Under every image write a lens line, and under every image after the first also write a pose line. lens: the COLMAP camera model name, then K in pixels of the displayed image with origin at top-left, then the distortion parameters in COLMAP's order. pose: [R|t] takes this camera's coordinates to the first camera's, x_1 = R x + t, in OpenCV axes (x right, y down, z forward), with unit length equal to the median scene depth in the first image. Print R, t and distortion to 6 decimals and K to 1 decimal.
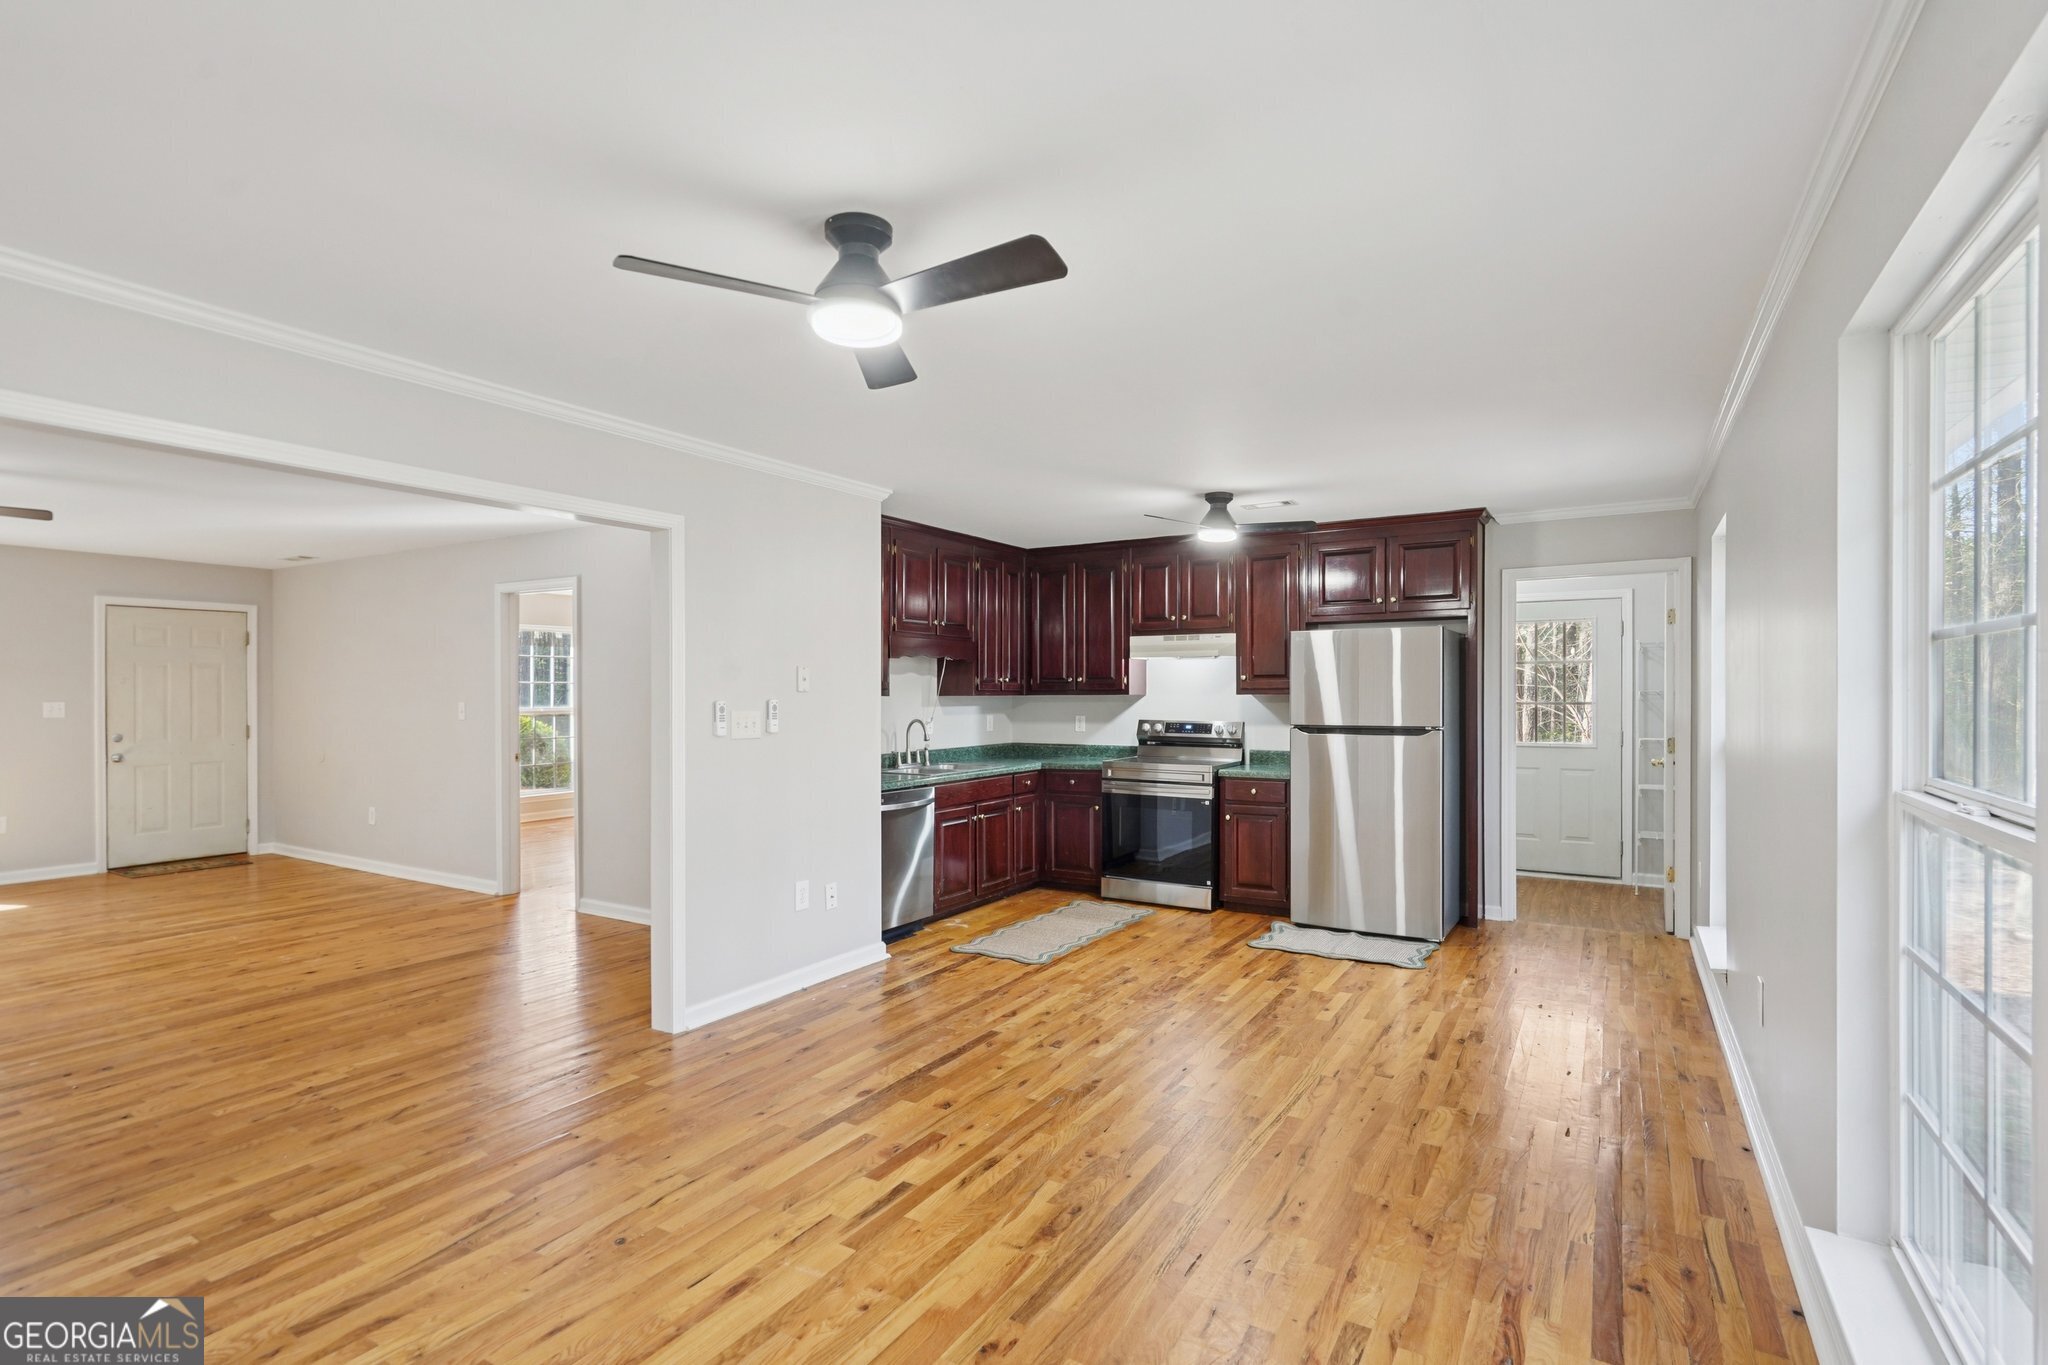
lens RADIAL K [[991.4, 0, 1011.7], [0, 991.4, 692.8], [0, 0, 1]] dist [0.000002, 0.000040]
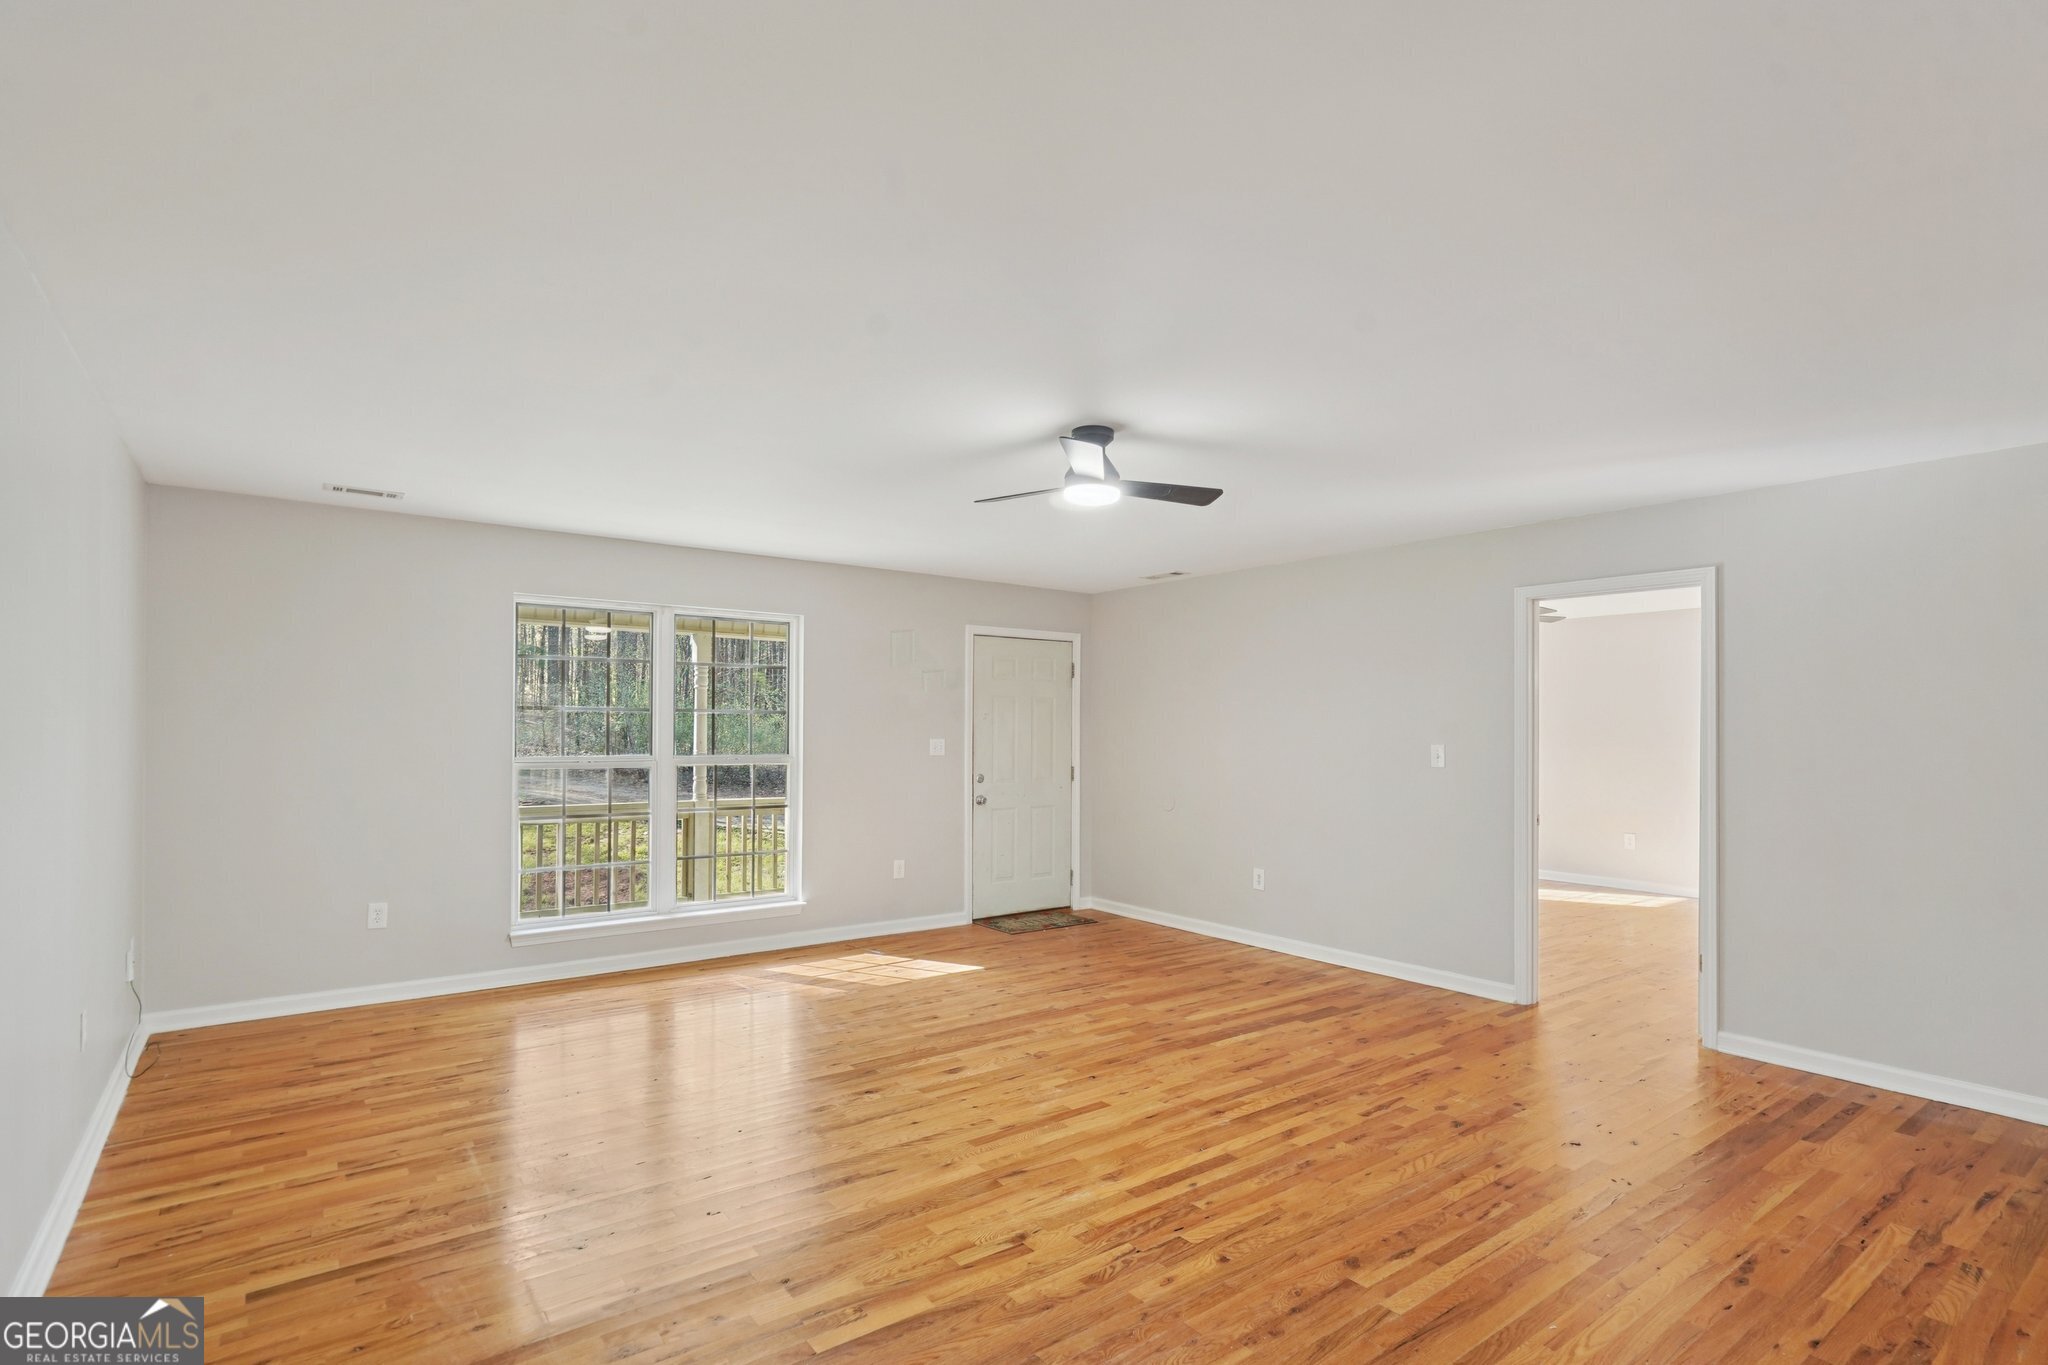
lens RADIAL K [[1002.5, 0, 1020.8], [0, 1002.5, 722.6], [0, 0, 1]] dist [-0.000246, 0.000070]
pose [[0.929896, 0.004043, -0.367800, -0.664125], [-0.007880, 0.999929, -0.008930, 0.002569], [0.367738, 0.011202, 0.929862, 0.179717]]
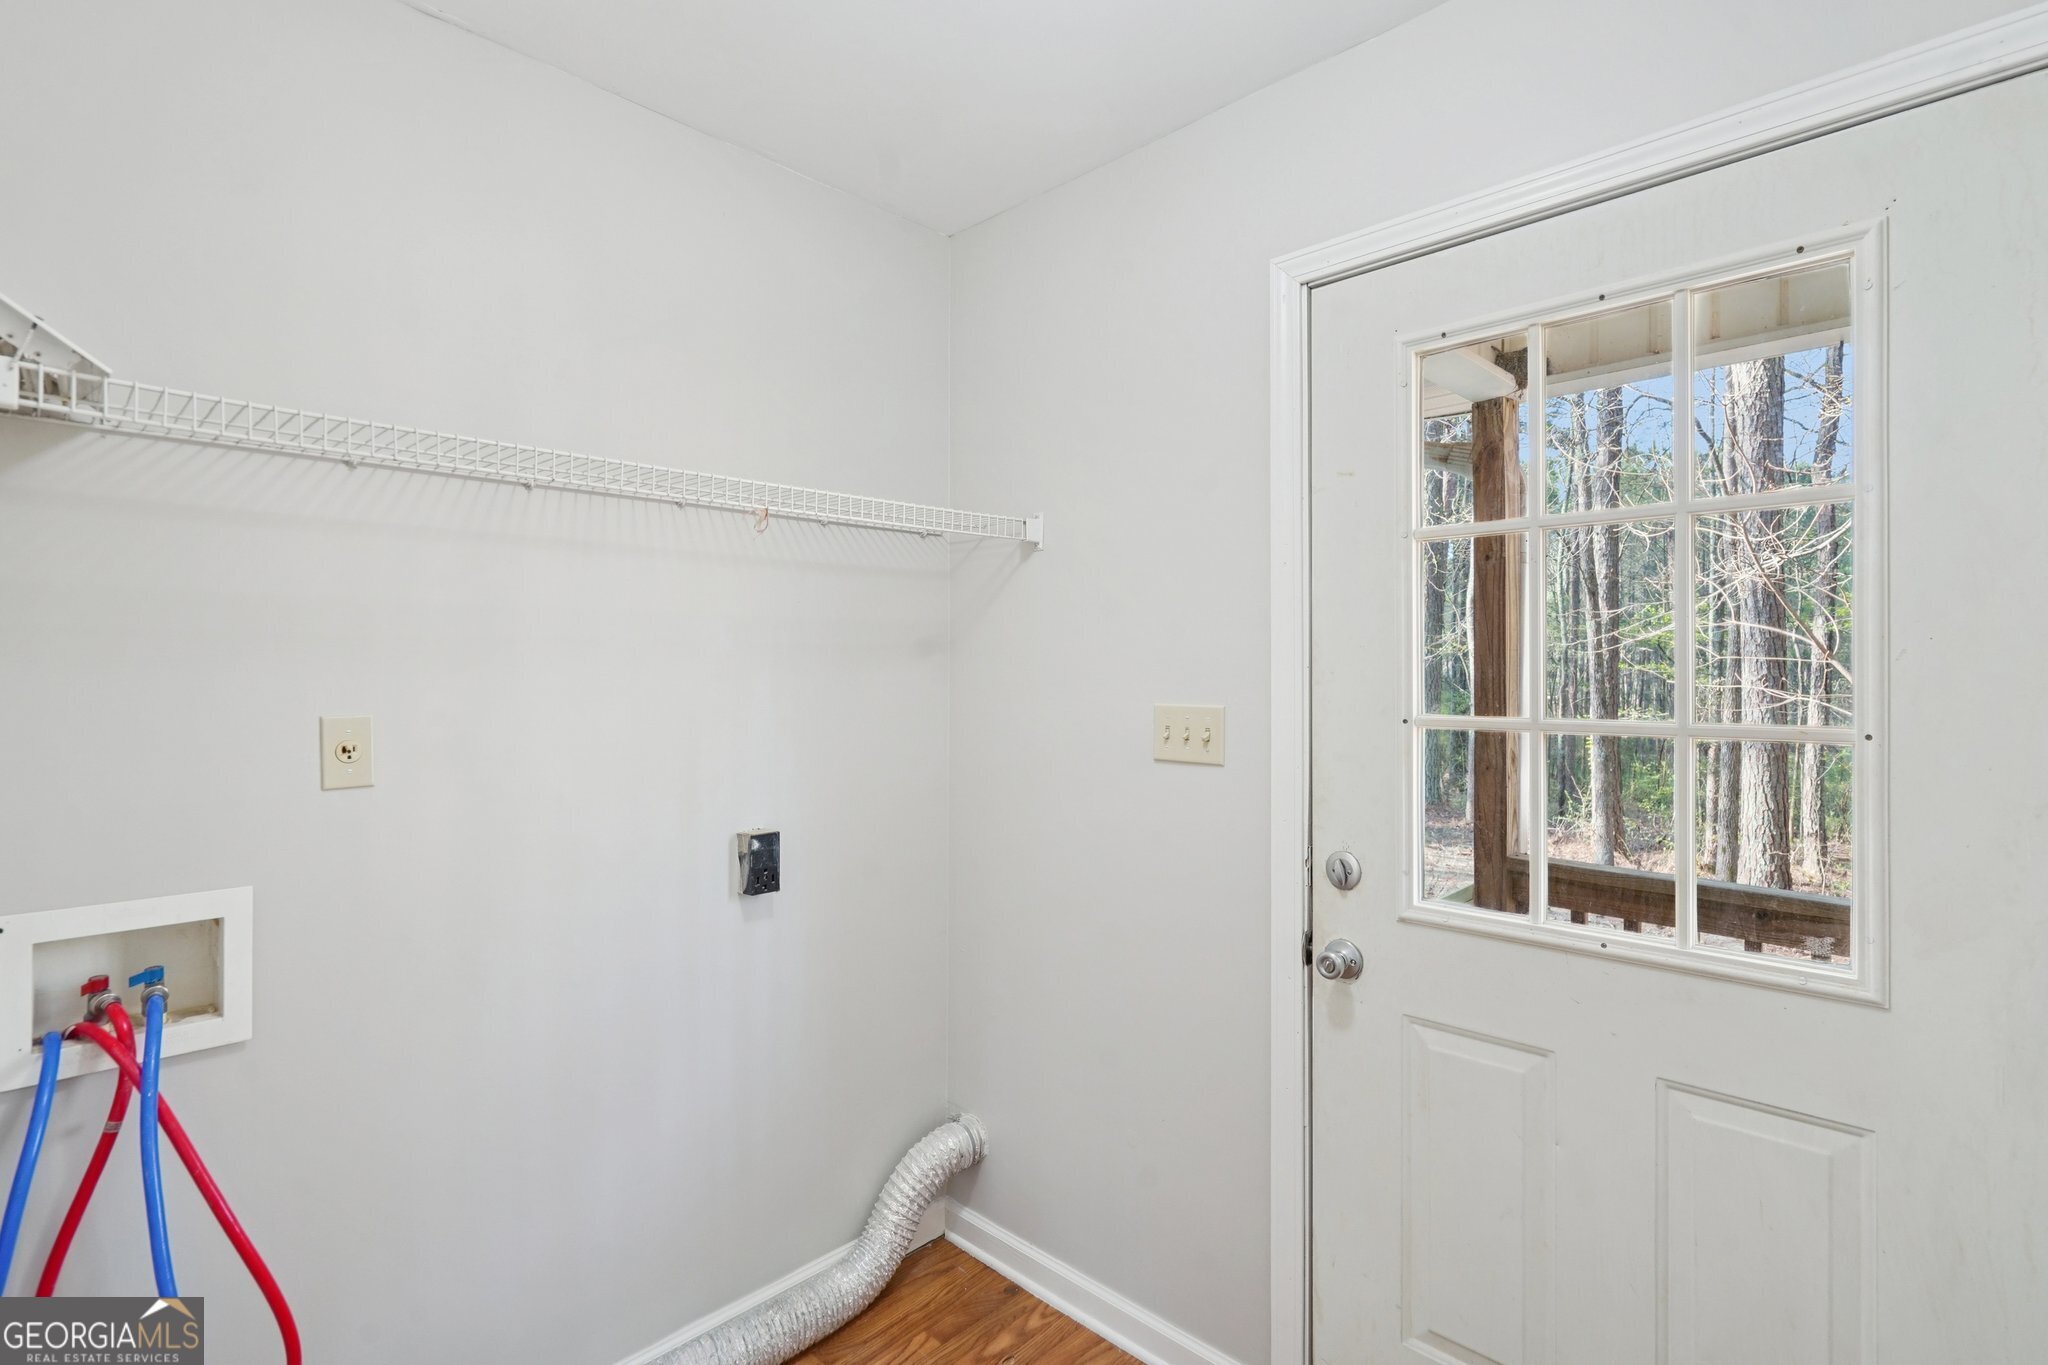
lens RADIAL K [[949.6, 0, 1015.7], [0, 949.6, 677.6], [0, 0, 1]] dist [-0.000641, 0.000250]
pose [[-0.220305, 0.015679, -0.975305, -0.854671], [0.005566, 0.999875, 0.014817, -0.003491], [0.975415, -0.002164, -0.220364, 1.238235]]
